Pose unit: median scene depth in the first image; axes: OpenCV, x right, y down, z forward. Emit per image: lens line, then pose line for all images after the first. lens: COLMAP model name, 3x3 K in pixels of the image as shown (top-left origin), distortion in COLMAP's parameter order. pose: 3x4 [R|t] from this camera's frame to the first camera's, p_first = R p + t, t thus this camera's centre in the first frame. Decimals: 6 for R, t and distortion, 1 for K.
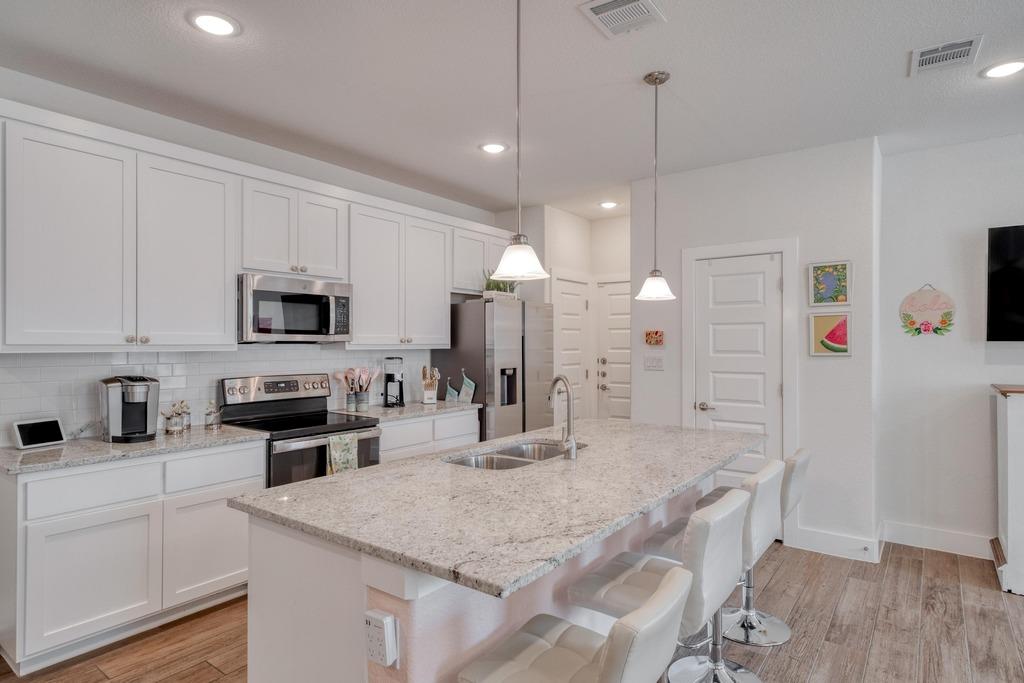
lens RADIAL K [[563.5, 0, 511.3], [0, 563.5, 341.6], [0, 0, 1]] dist [0.002935, 0.000729]
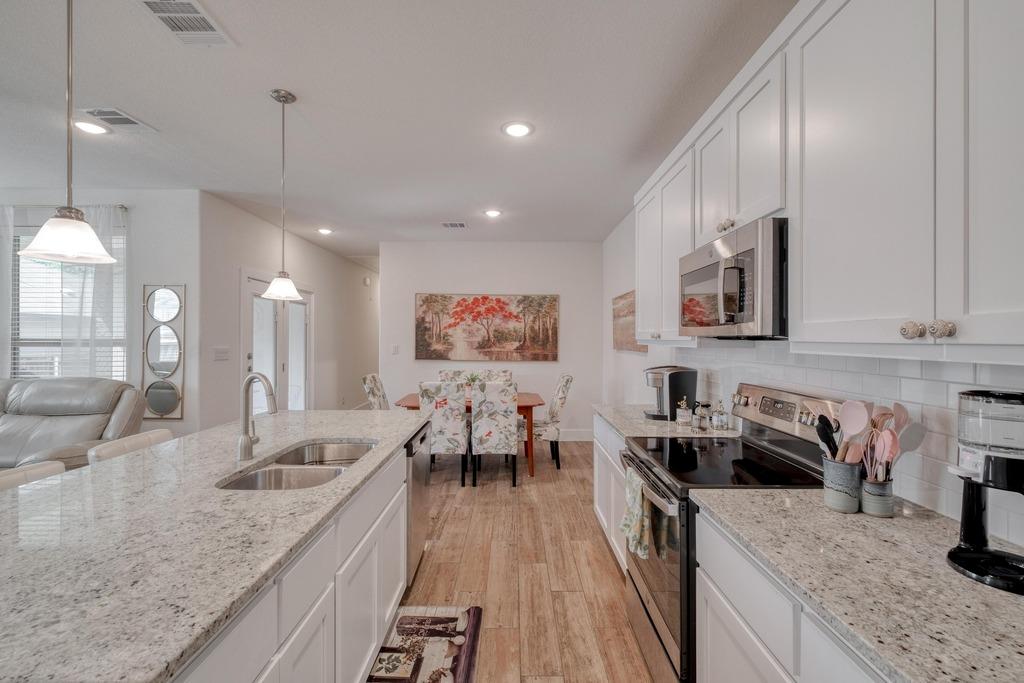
lens RADIAL K [[441.6, 0, 516.7], [0, 441.6, 336.4], [0, 0, 1]] dist [0.003525, -0.003727]
pose [[-0.799282, -0.004000, -0.600942, 0.124251], [-0.002059, 0.999990, -0.003918, 0.001907], [0.600952, -0.001894, -0.799283, 1.217485]]
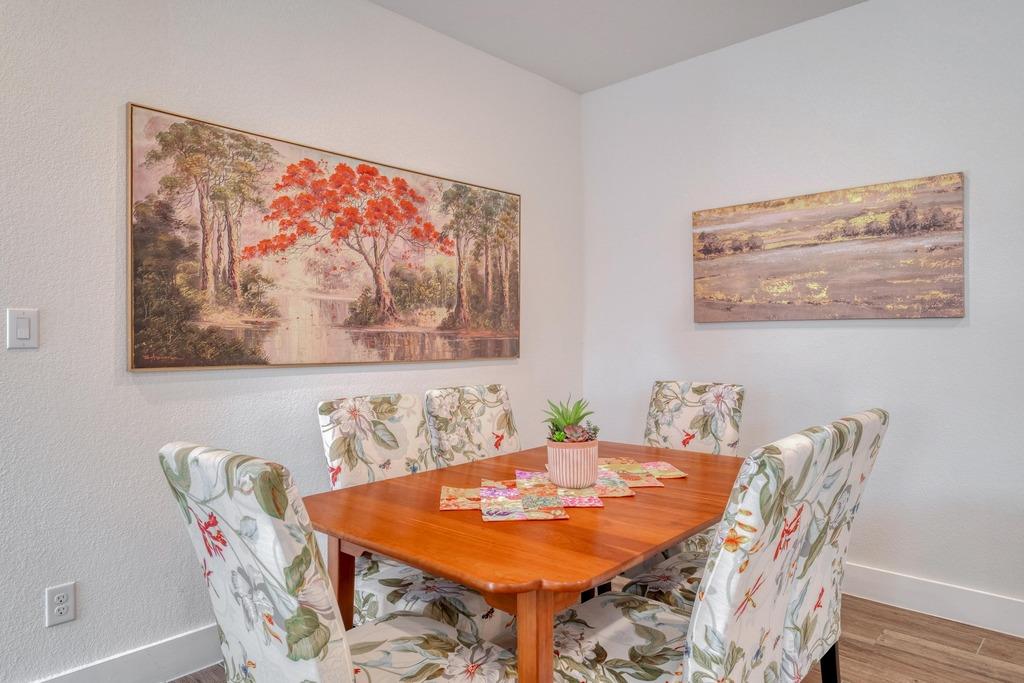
lens RADIAL K [[650.5, 0, 510.1], [0, 650.5, 337.7], [0, 0, 1]] dist [0.004750, 0.005279]
pose [[-0.118414, 0.005244, -0.992950, 0.001784], [0.006590, 0.999968, 0.004495, 0.051568], [0.992942, -0.006011, -0.118445, 0.133997]]
